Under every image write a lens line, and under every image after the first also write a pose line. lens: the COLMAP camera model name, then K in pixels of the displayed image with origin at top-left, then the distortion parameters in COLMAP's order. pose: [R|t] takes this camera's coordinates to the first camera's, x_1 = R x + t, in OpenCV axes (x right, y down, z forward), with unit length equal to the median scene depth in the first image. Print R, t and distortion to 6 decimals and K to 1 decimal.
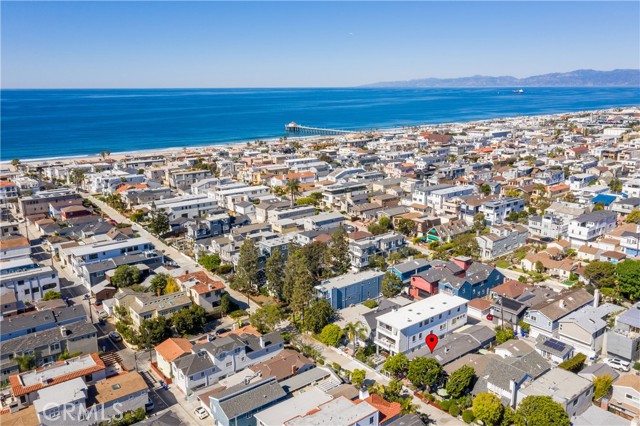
lens RADIAL K [[513.0, 0, 320.0], [0, 513.0, 213.0], [0, 0, 1]] dist [-0.006480, -0.000836]
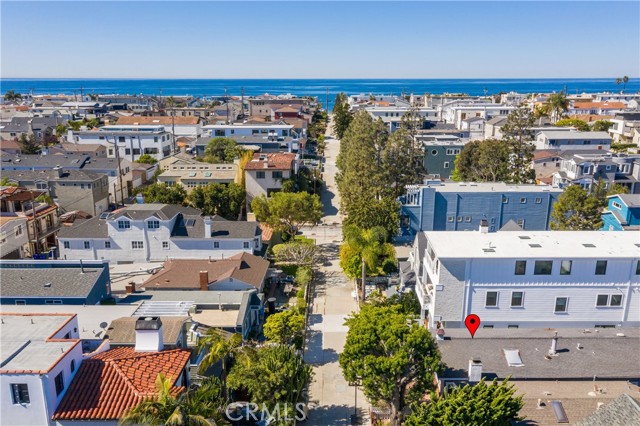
lens RADIAL K [[523.0, 0, 341.0], [0, 523.0, 212.5], [0, 0, 1]] dist [-0.004897, 0.000830]
pose [[0.781474, 0.157955, -0.603613, 0.233571], [-0.149124, 0.986671, 0.065129, 0.126343], [0.605855, 0.039117, 0.794613, 0.451294]]
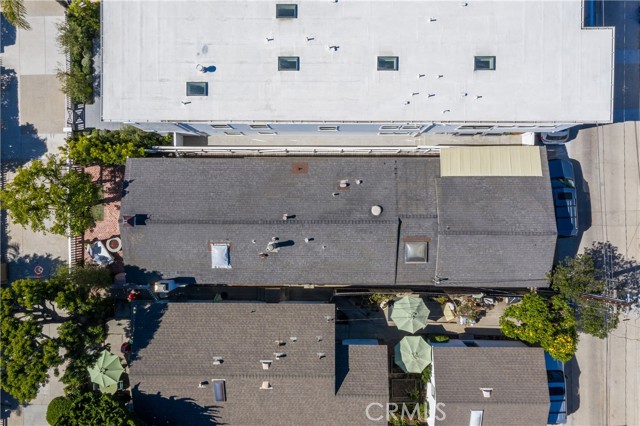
lens RADIAL K [[520.0, 0, 325.5], [0, 520.0, 213.8], [0, 0, 1]] dist [0.000916, 0.001645]
pose [[0.784097, 0.620637, -0.001331, 0.181939], [-0.131709, 0.168492, 0.976864, -0.000657], [0.606502, -0.765781, 0.213858, 0.689013]]
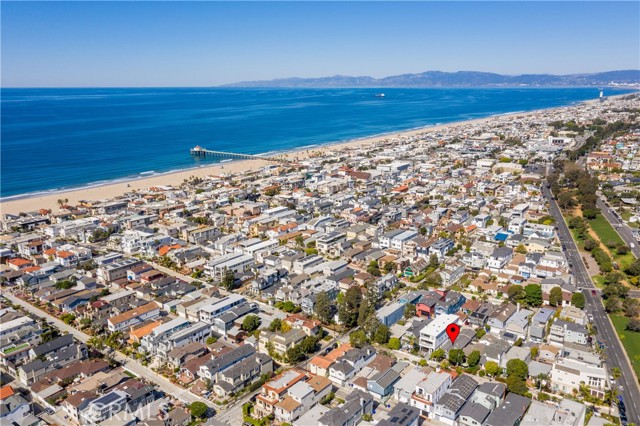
lens RADIAL K [[520.0, 0, 325.5], [0, 520.0, 213.8], [0, 0, 1]] dist [0.000916, 0.001645]
pose [[0.965760, -0.057853, 0.252903, -0.501417], [0.058909, 0.998258, 0.003400, -0.185577], [-0.252659, 0.011615, 0.967486, -0.557686]]
